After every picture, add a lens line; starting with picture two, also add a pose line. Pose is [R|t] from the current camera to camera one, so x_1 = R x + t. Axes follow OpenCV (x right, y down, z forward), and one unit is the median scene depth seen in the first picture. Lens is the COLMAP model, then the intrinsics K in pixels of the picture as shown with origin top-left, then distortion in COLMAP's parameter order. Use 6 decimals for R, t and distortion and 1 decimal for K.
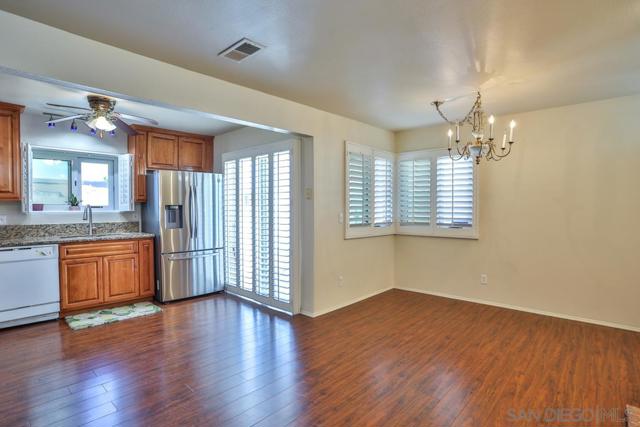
lens RADIAL K [[327.7, 0, 316.5], [0, 327.7, 215.5], [0, 0, 1]] dist [-0.070650, 0.023205]
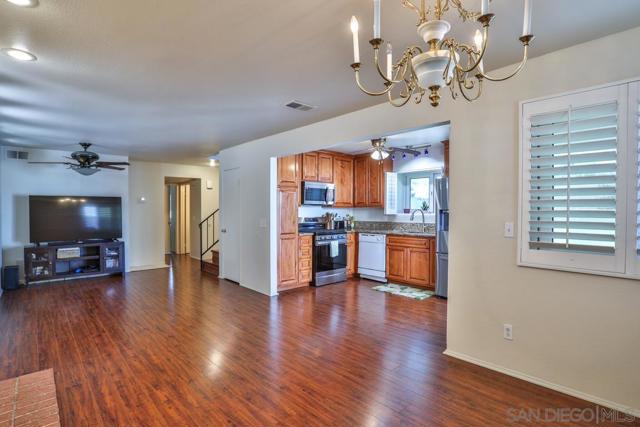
lens RADIAL K [[327.7, 0, 317.1], [0, 327.7, 215.6], [0, 0, 1]] dist [-0.070650, 0.023205]
pose [[-0.090399, 0.013916, -0.995808, 0.689695], [-0.025538, 0.999541, 0.016287, -0.018386], [0.995578, 0.026904, -0.090002, 0.673645]]
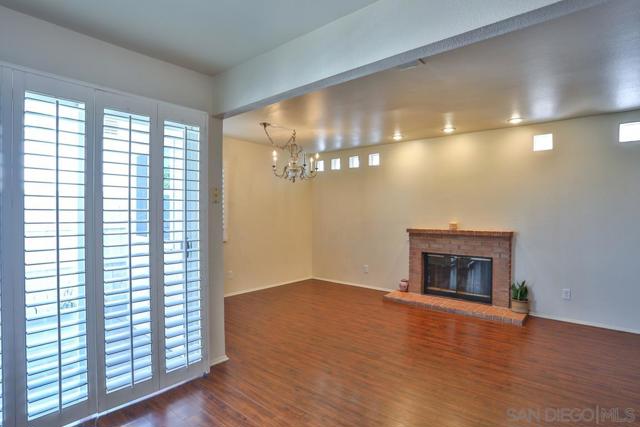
lens RADIAL K [[327.7, 0, 314.8], [0, 327.7, 216.4], [0, 0, 1]] dist [-0.070650, 0.023205]
pose [[-0.034623, -0.008309, 0.999366, -0.675296], [0.025370, 0.999636, 0.009190, -0.018791], [-0.999078, 0.025673, -0.034400, 0.724256]]
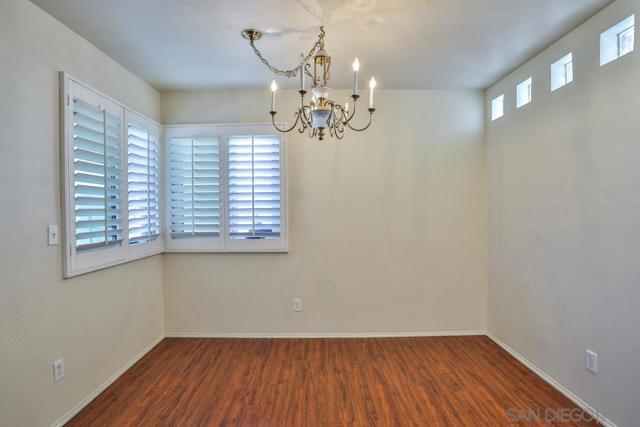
lens RADIAL K [[327.7, 0, 316.4], [0, 327.7, 215.7], [0, 0, 1]] dist [-0.070650, 0.023205]
pose [[0.737896, -0.021134, 0.674584, 0.047601], [0.025446, 0.999670, 0.003483, -0.010904], [-0.674435, 0.014595, 0.738190, 0.406667]]
